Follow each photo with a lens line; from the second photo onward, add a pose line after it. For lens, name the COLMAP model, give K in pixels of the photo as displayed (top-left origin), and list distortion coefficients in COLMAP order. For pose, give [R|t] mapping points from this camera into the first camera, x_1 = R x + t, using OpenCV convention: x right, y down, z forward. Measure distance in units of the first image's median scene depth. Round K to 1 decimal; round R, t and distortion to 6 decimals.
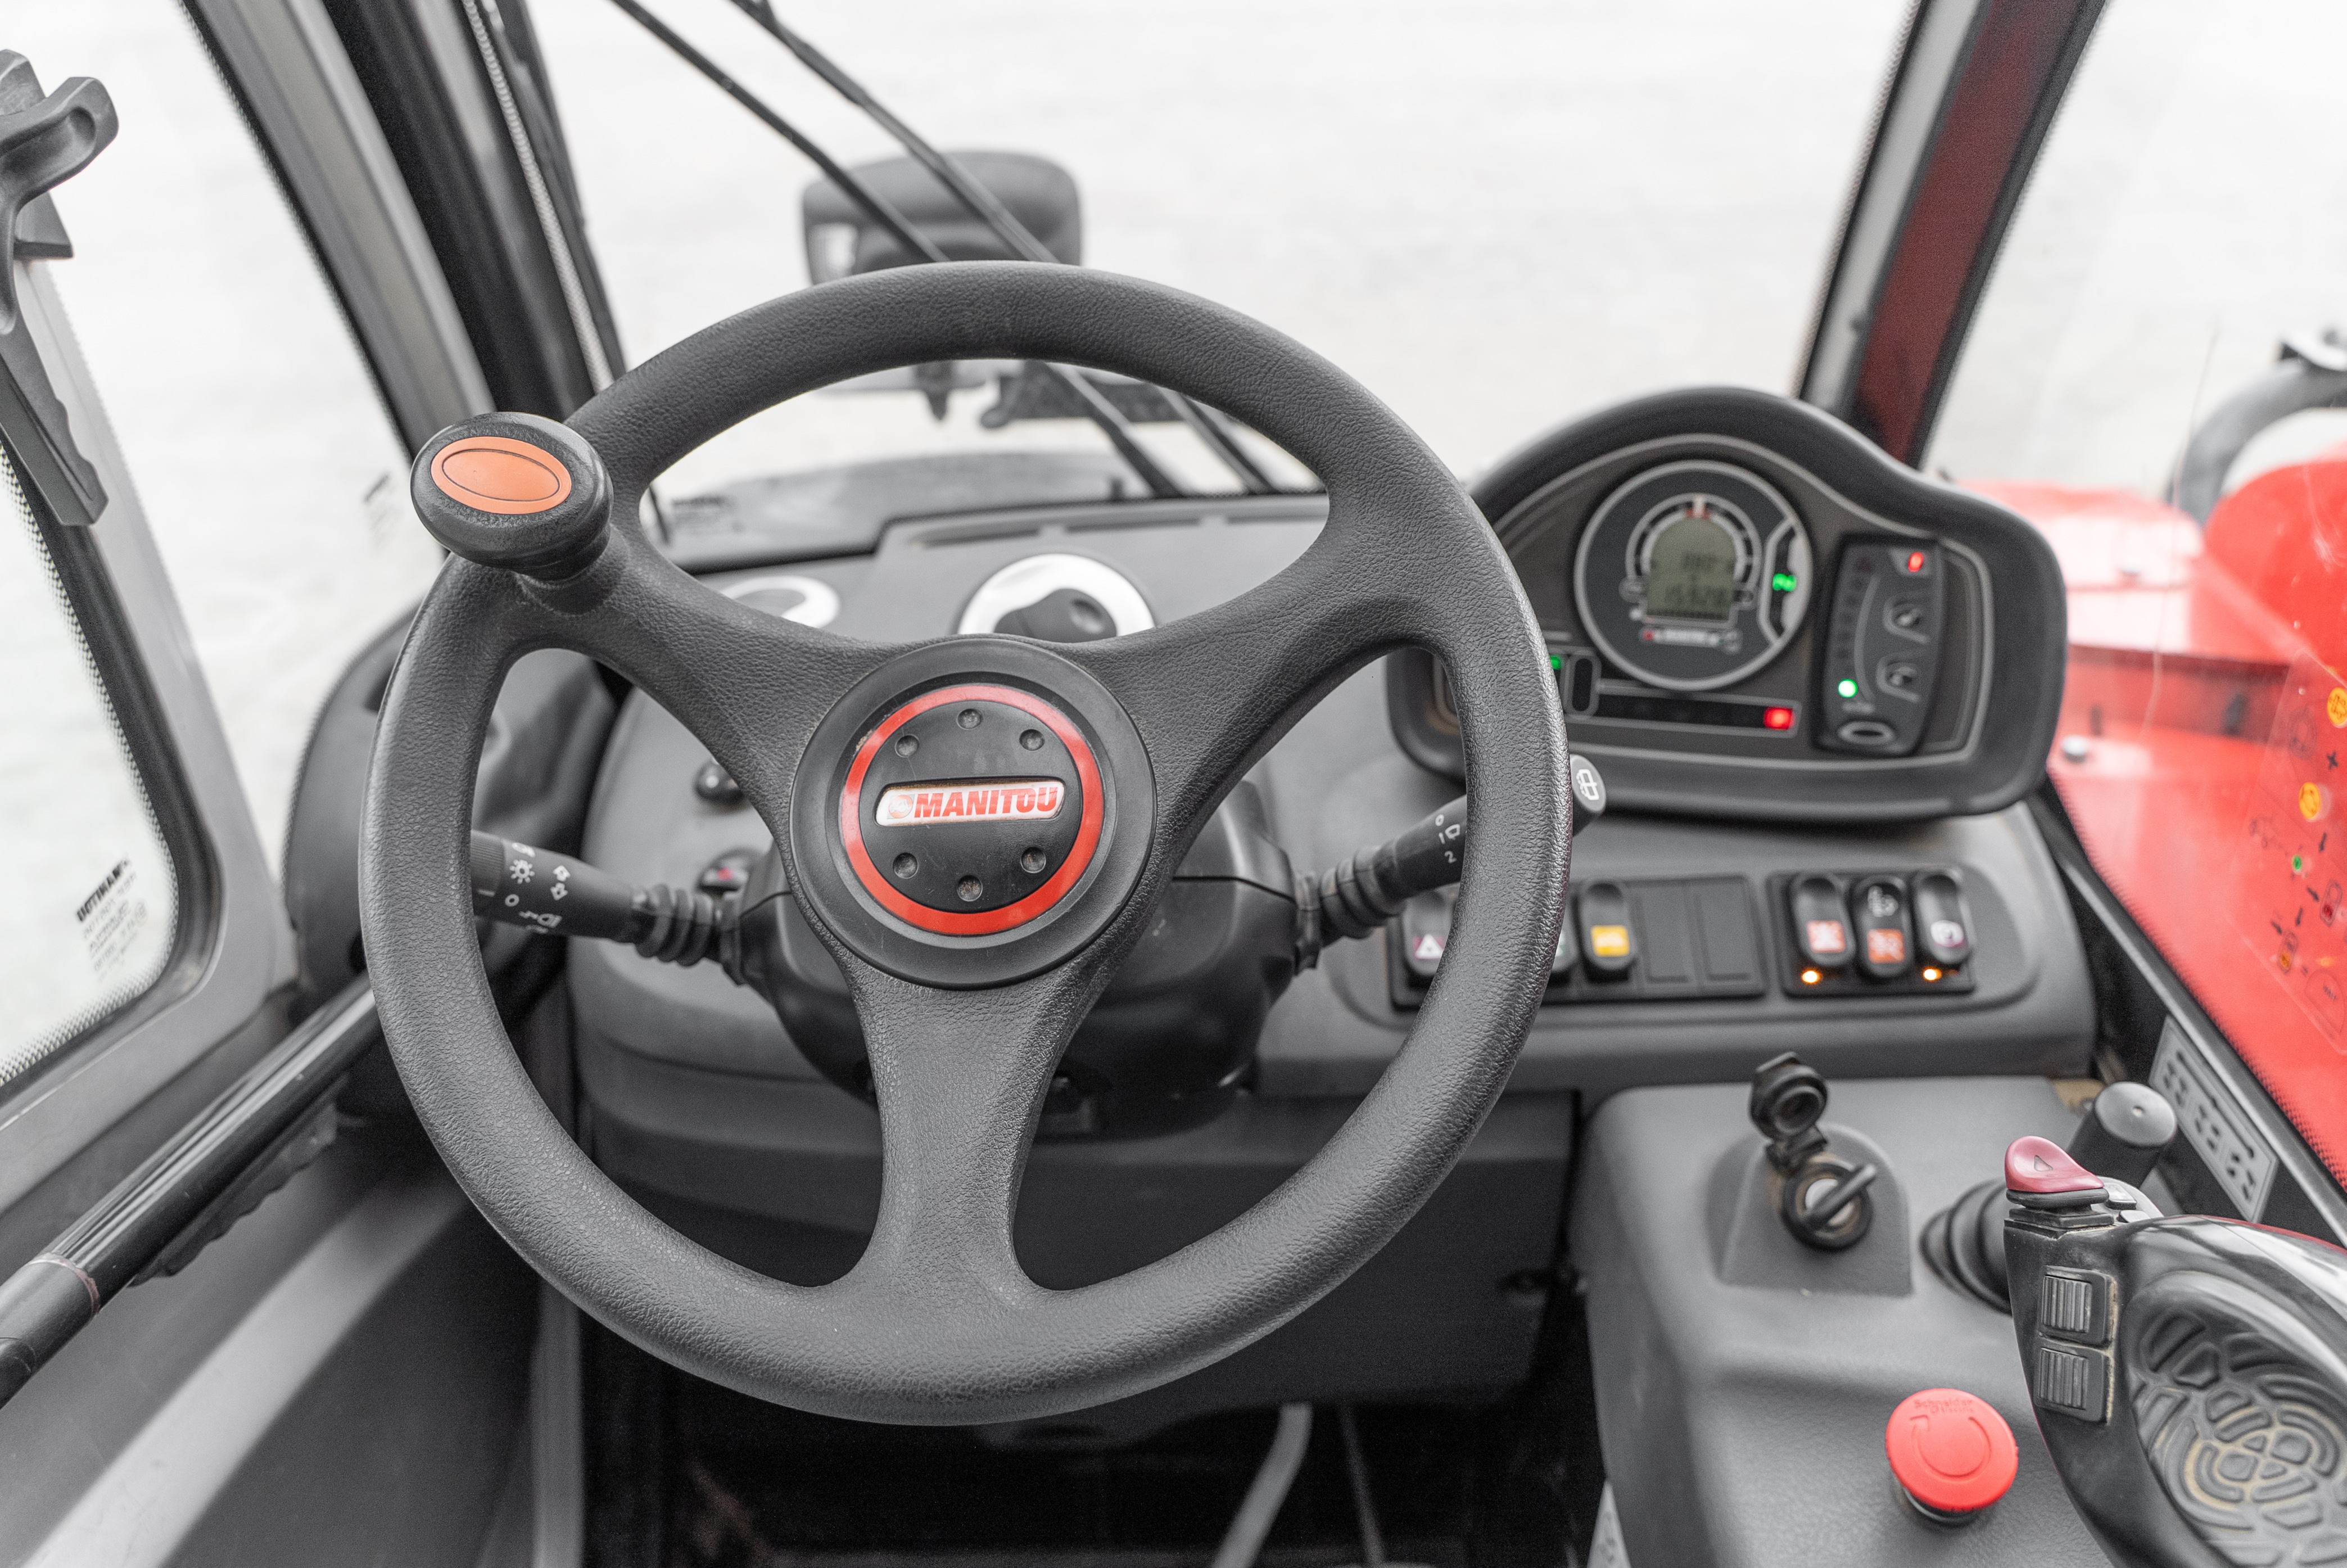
lens RADIAL K [[1824.2, 0, 1173.5], [0, 1824.2, 784.0], [0, 0, 1]] dist [0.001236, 0.001766]
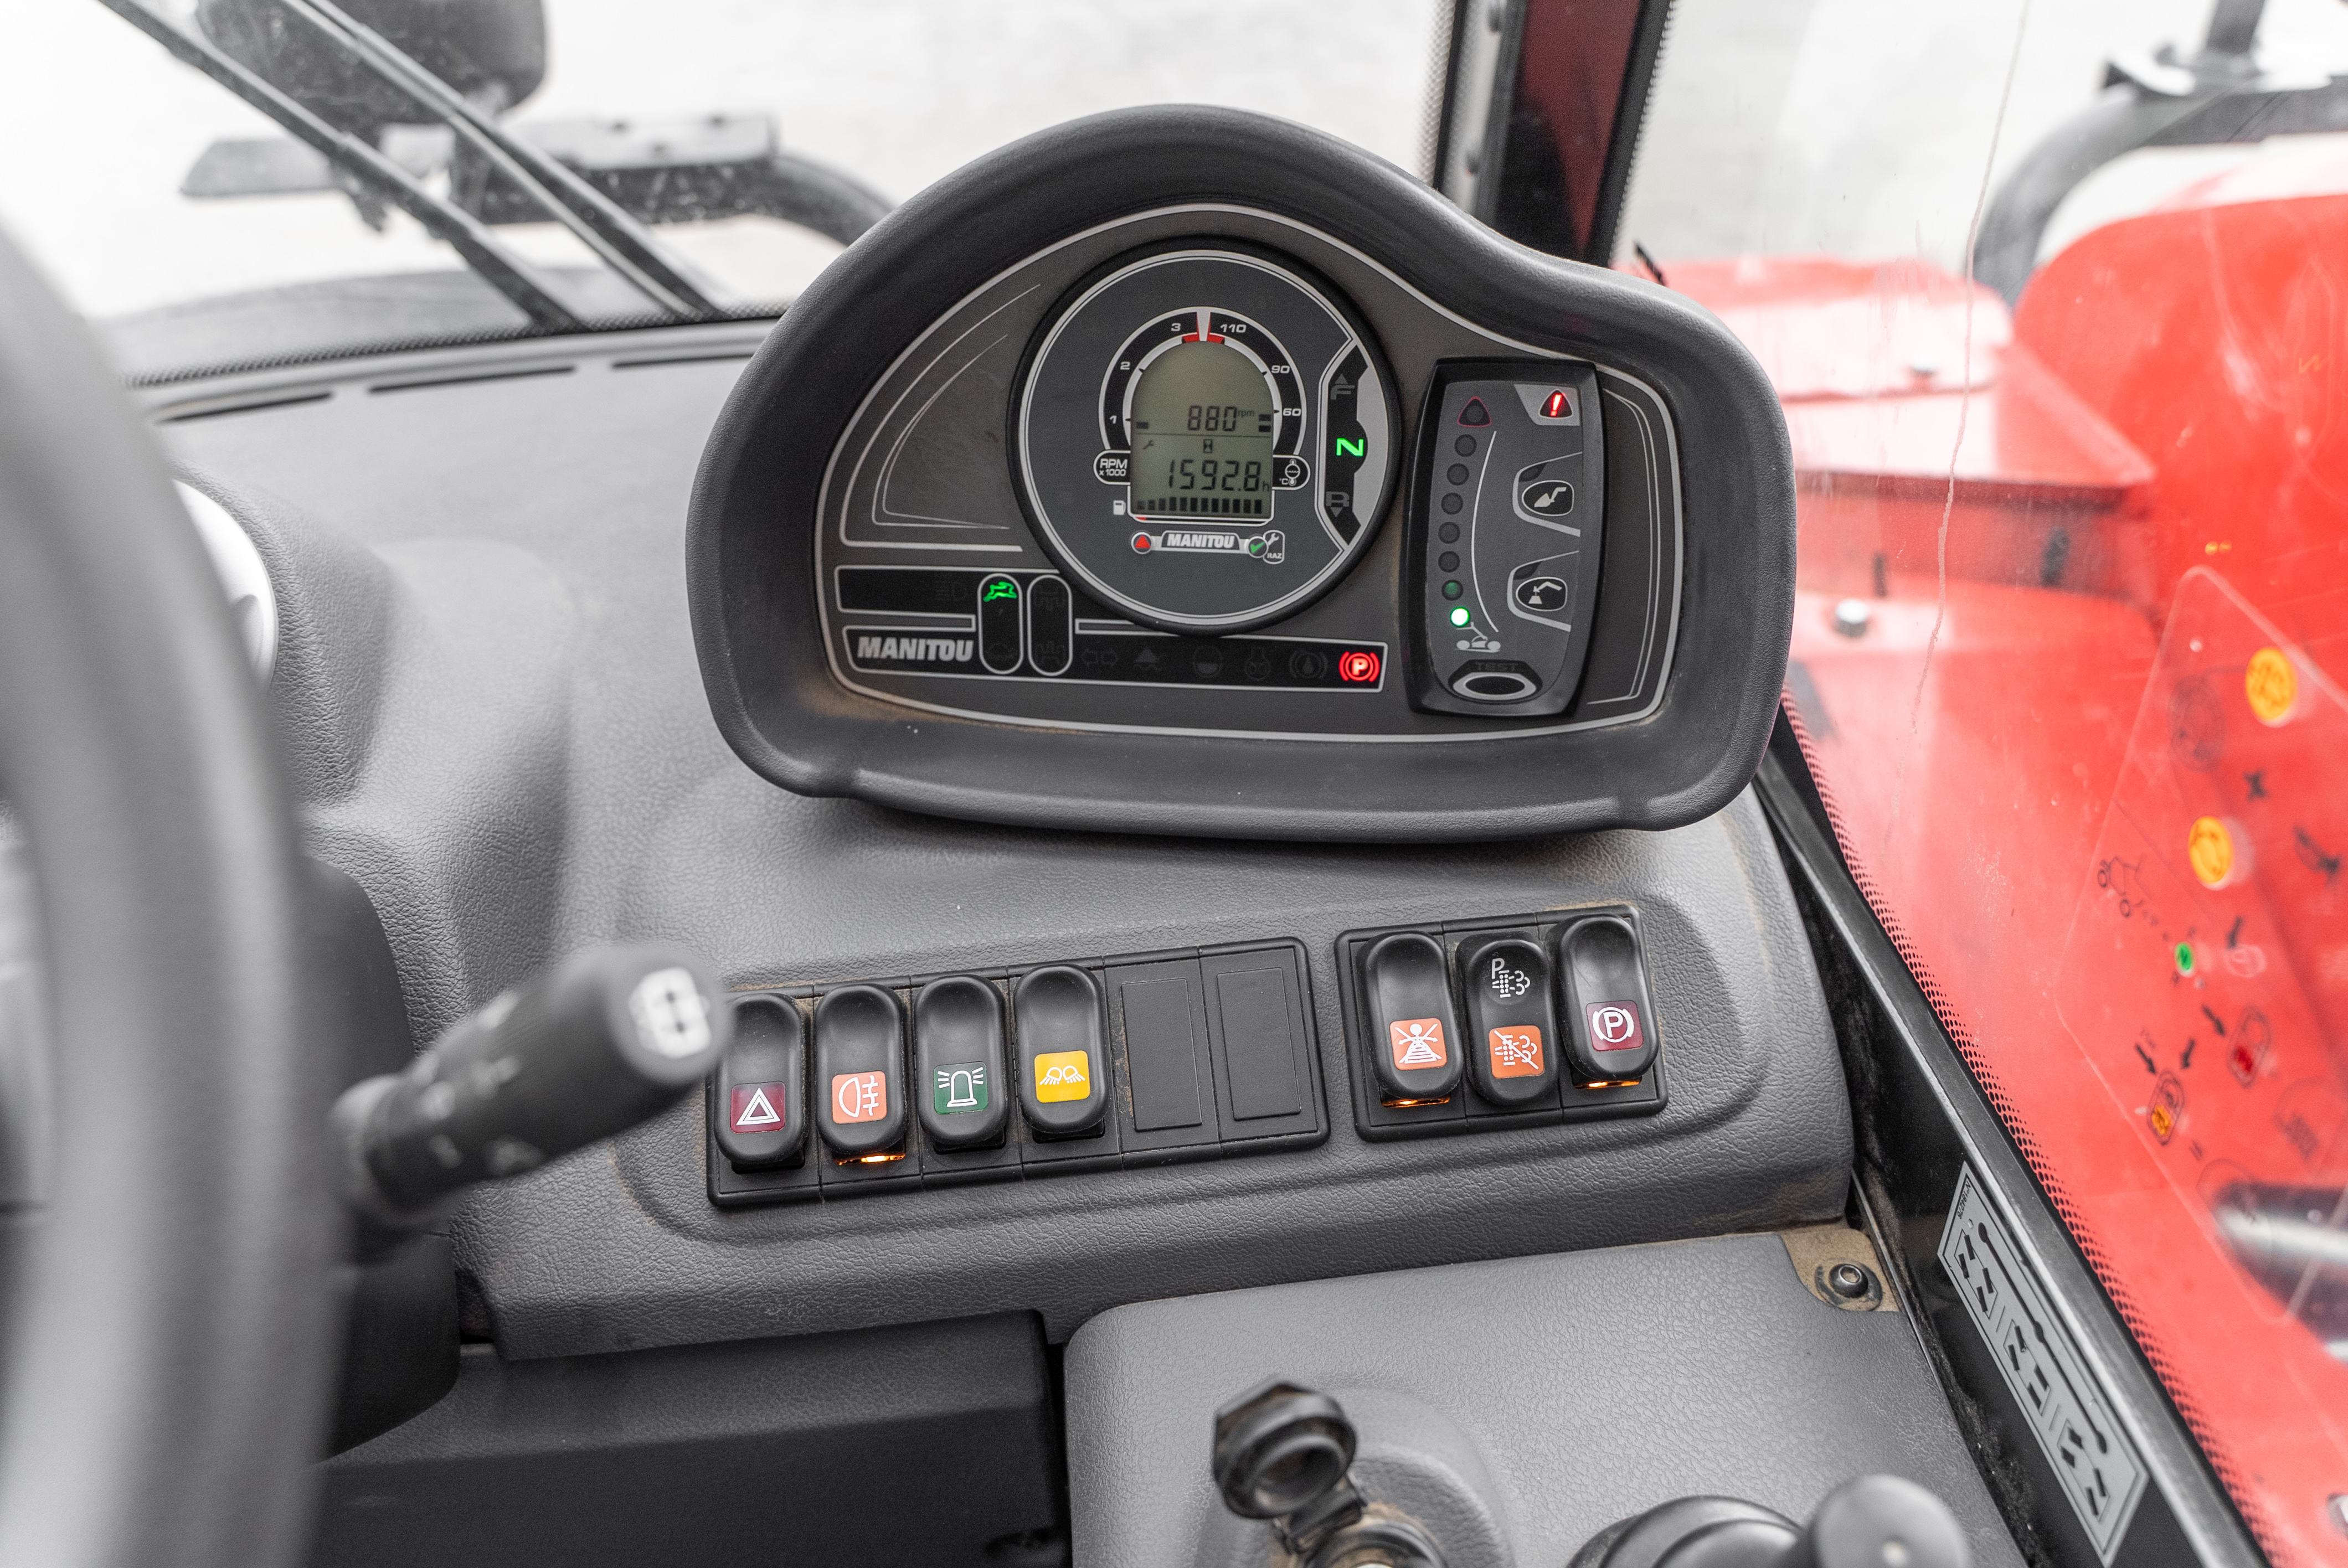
lens RADIAL K [[1808.0, 0, 1174.0], [0, 1808.0, 784.0], [0, 0, 1]] dist [0.006442, -0.006573]
pose [[0.995150, -0.062906, 0.075625, 0.226309], [0.054611, 0.992742, 0.107148, -0.067476], [-0.081816, -0.102499, 0.991363, 0.402791]]
